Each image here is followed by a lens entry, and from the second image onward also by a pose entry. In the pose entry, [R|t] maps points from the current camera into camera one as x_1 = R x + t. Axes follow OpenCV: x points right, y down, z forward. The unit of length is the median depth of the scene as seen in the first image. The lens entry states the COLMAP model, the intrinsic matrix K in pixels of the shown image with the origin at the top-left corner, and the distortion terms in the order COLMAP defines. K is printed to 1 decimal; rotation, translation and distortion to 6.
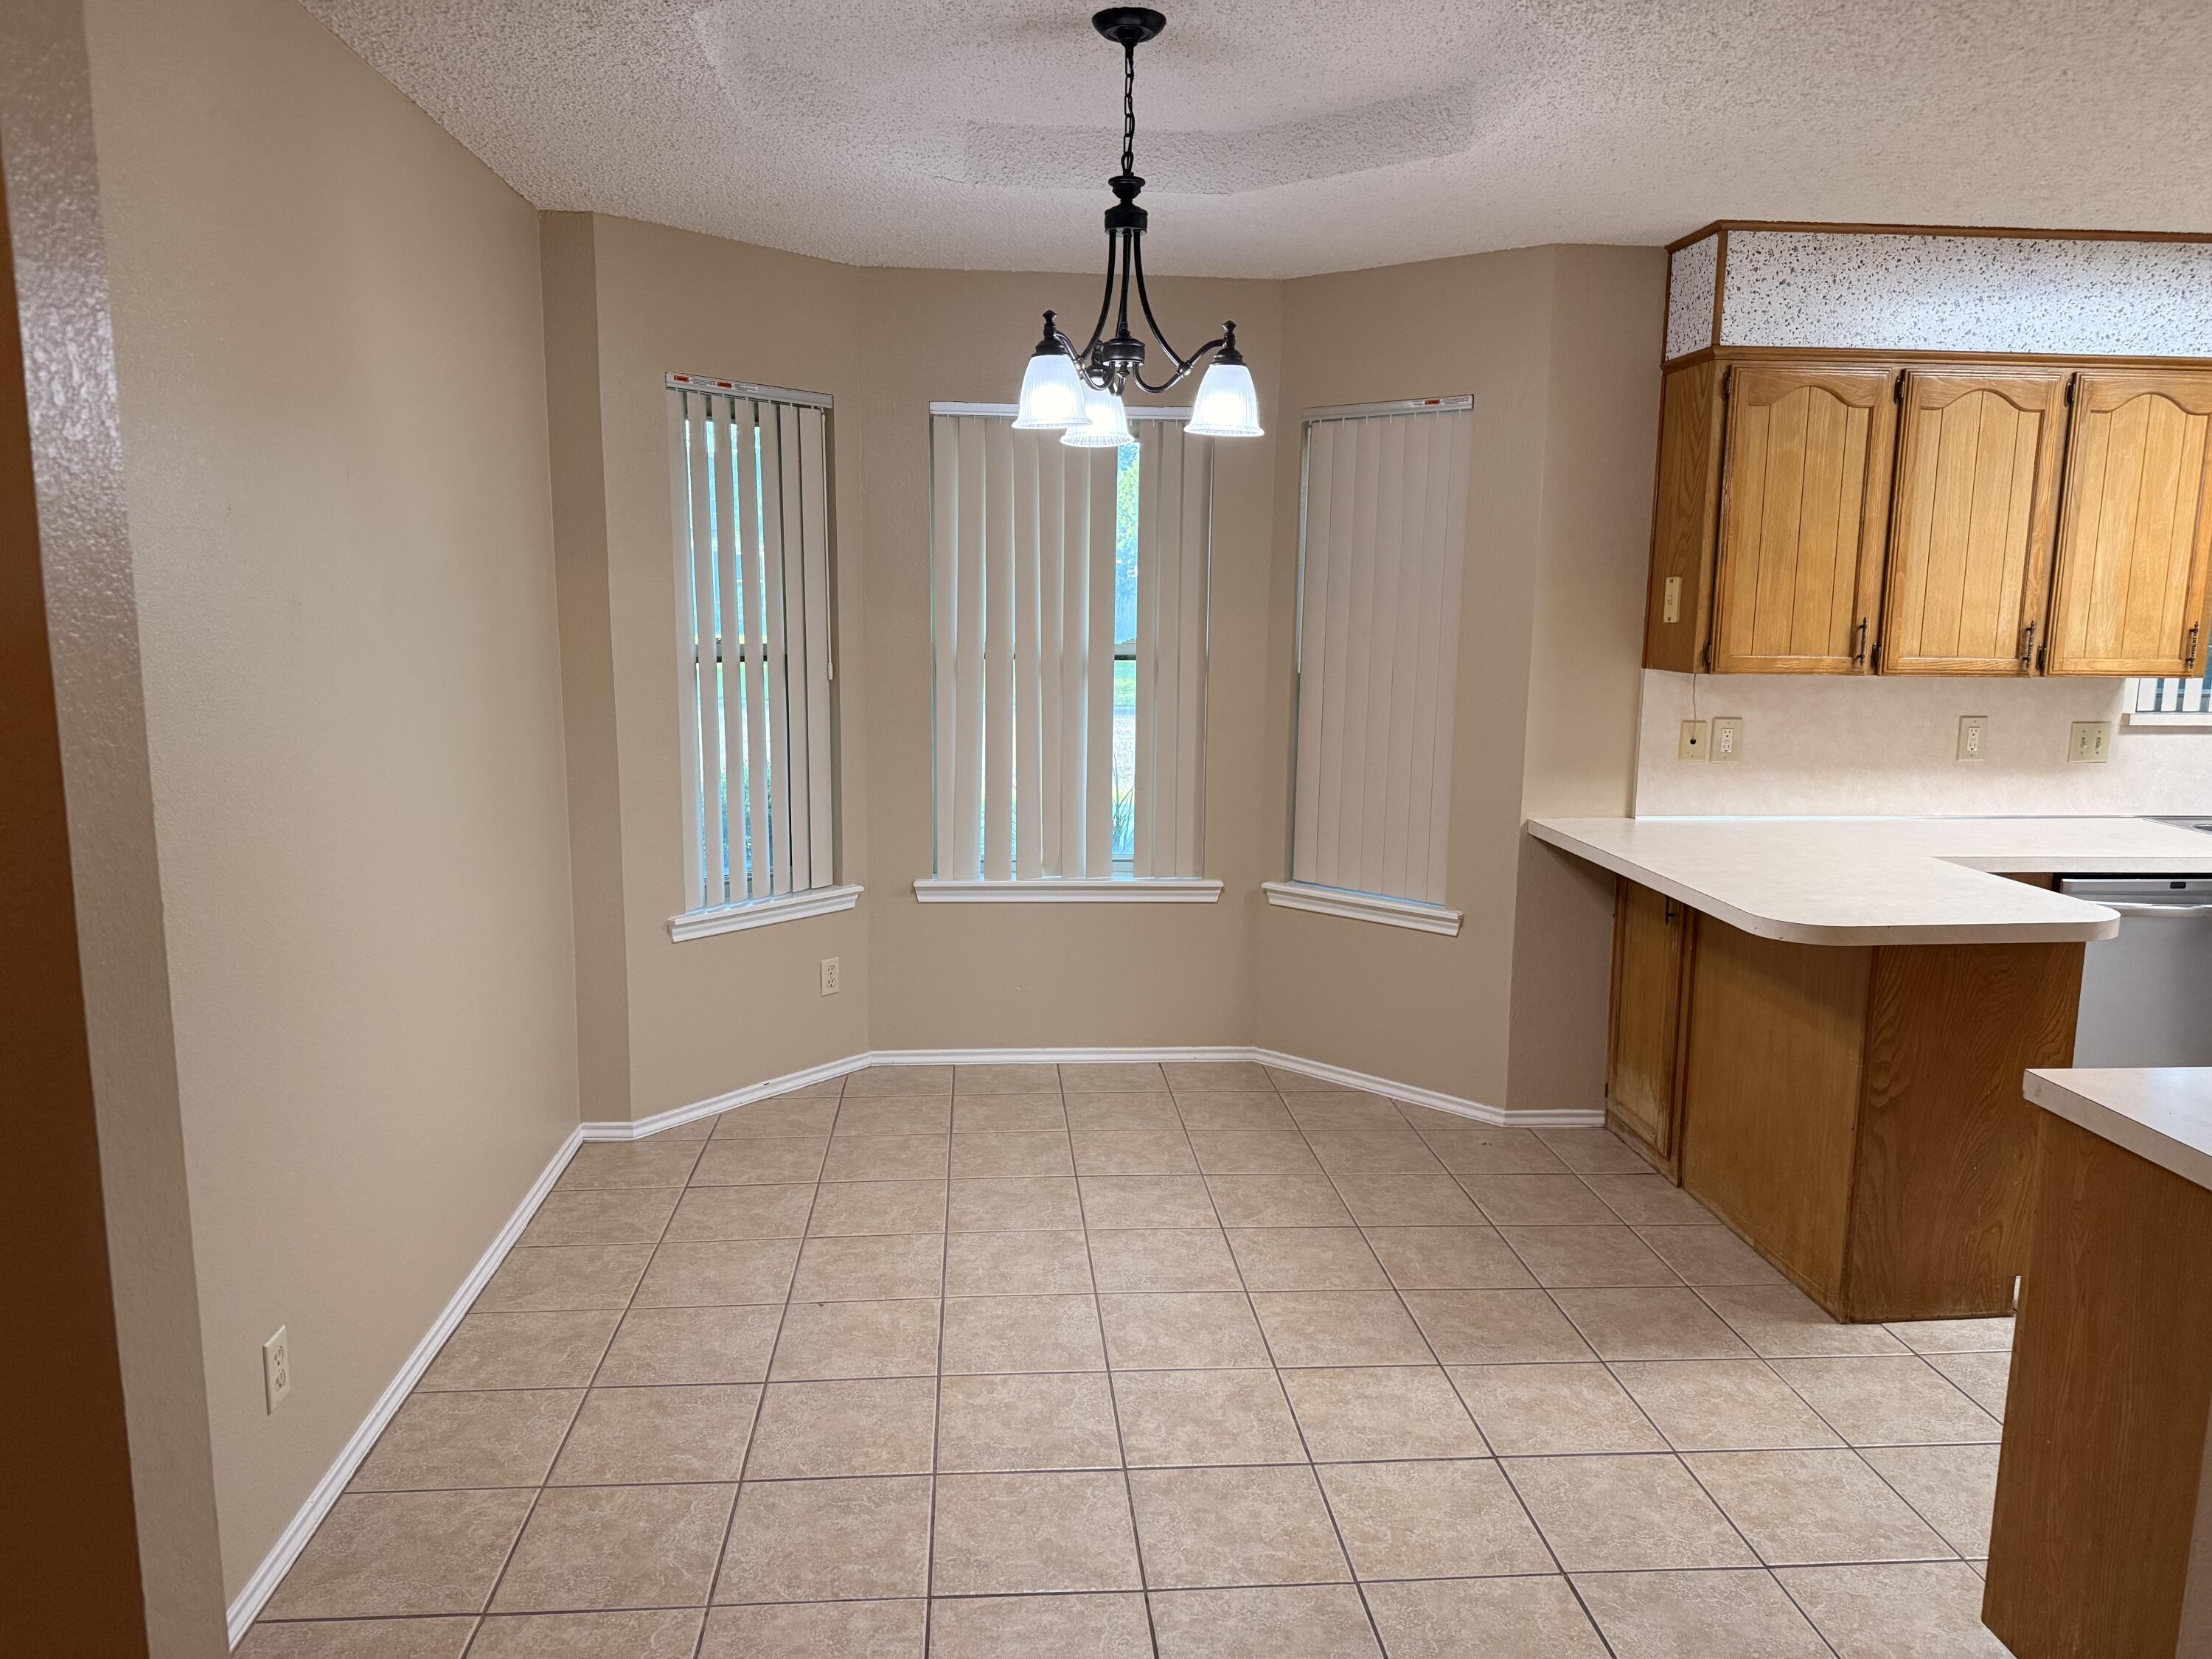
lens RADIAL K [[1563.5, 0, 1113.8], [0, 1563.5, 825.6], [0, 0, 1]] dist [0.052401, -0.061672]
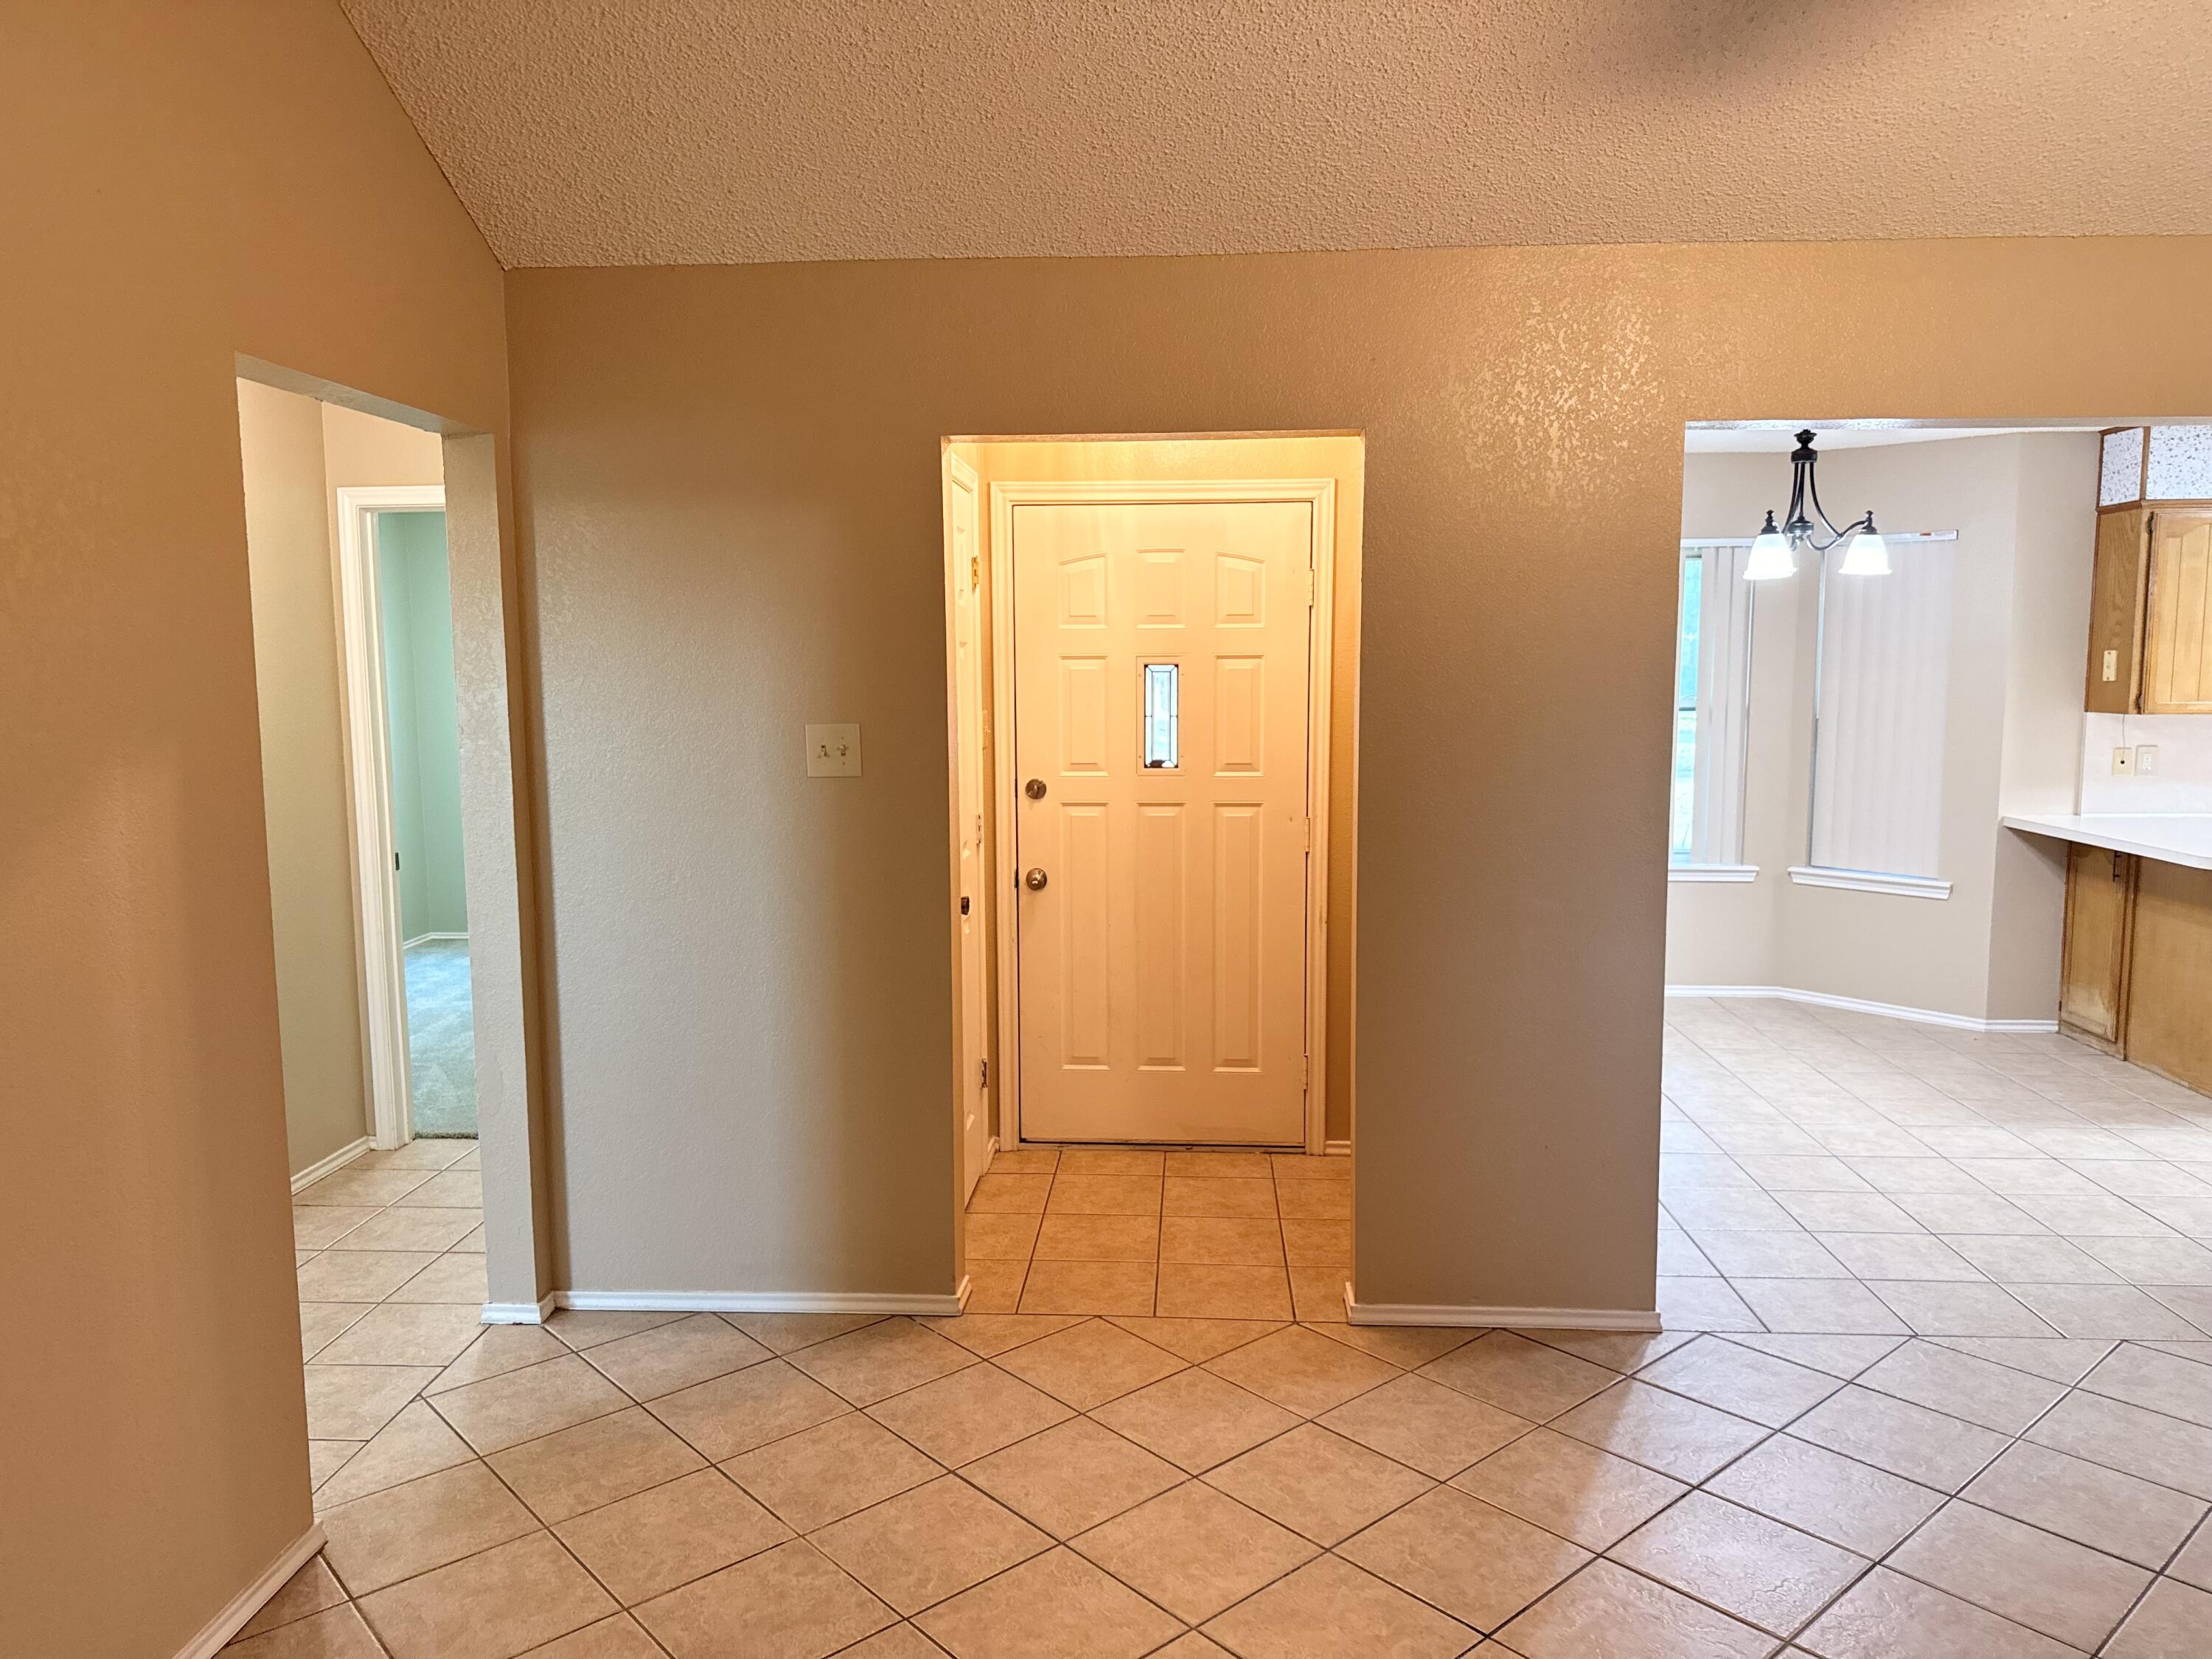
lens RADIAL K [[1563.5, 0, 1137.1], [0, 1563.5, 844.0], [0, 0, 1]] dist [0.052401, -0.061672]
pose [[0.991434, -0.003220, -0.130567, -0.373962], [-0.001880, 0.999241, -0.038919, 0.087601], [0.130593, 0.038831, 0.990675, -0.611711]]
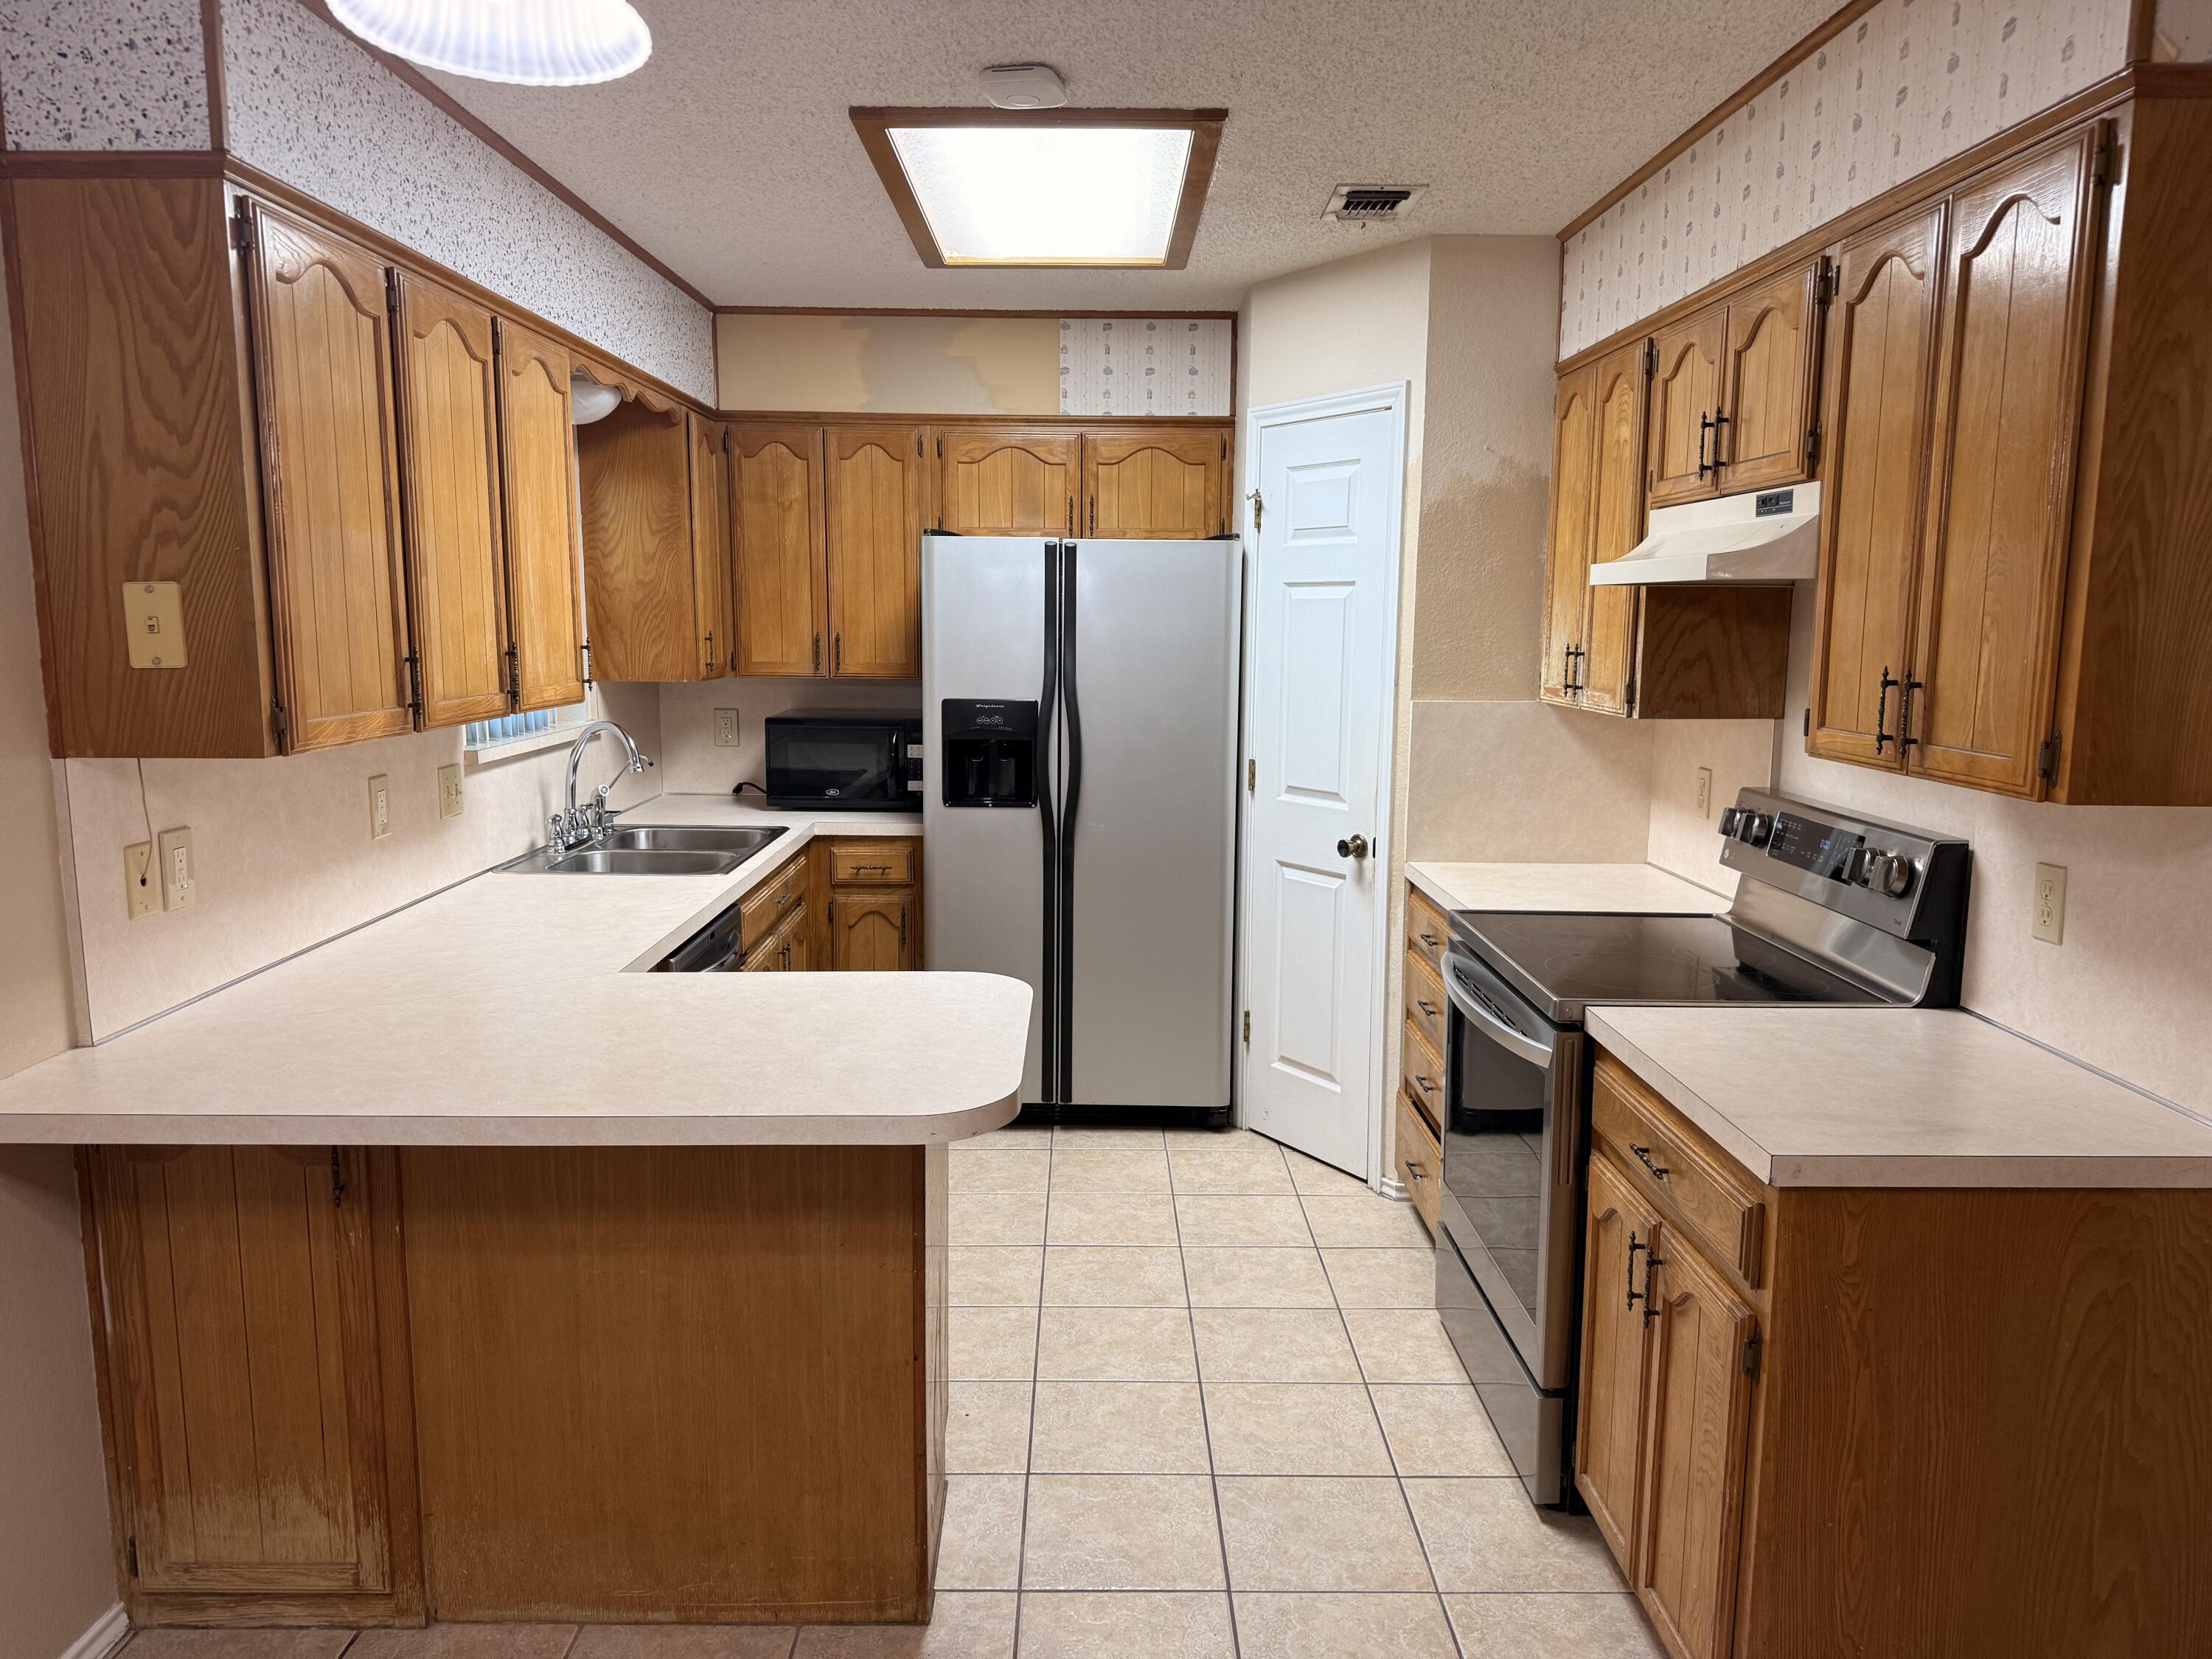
lens RADIAL K [[1563.5, 0, 1094.1], [0, 1563.5, 832.5], [0, 0, 1]] dist [0.052401, -0.061672]
pose [[0.087571, -0.157445, 0.983637, -0.153834], [0.151835, 0.978003, 0.143025, -0.107461], [-0.984519, 0.136826, 0.109550, 0.666276]]
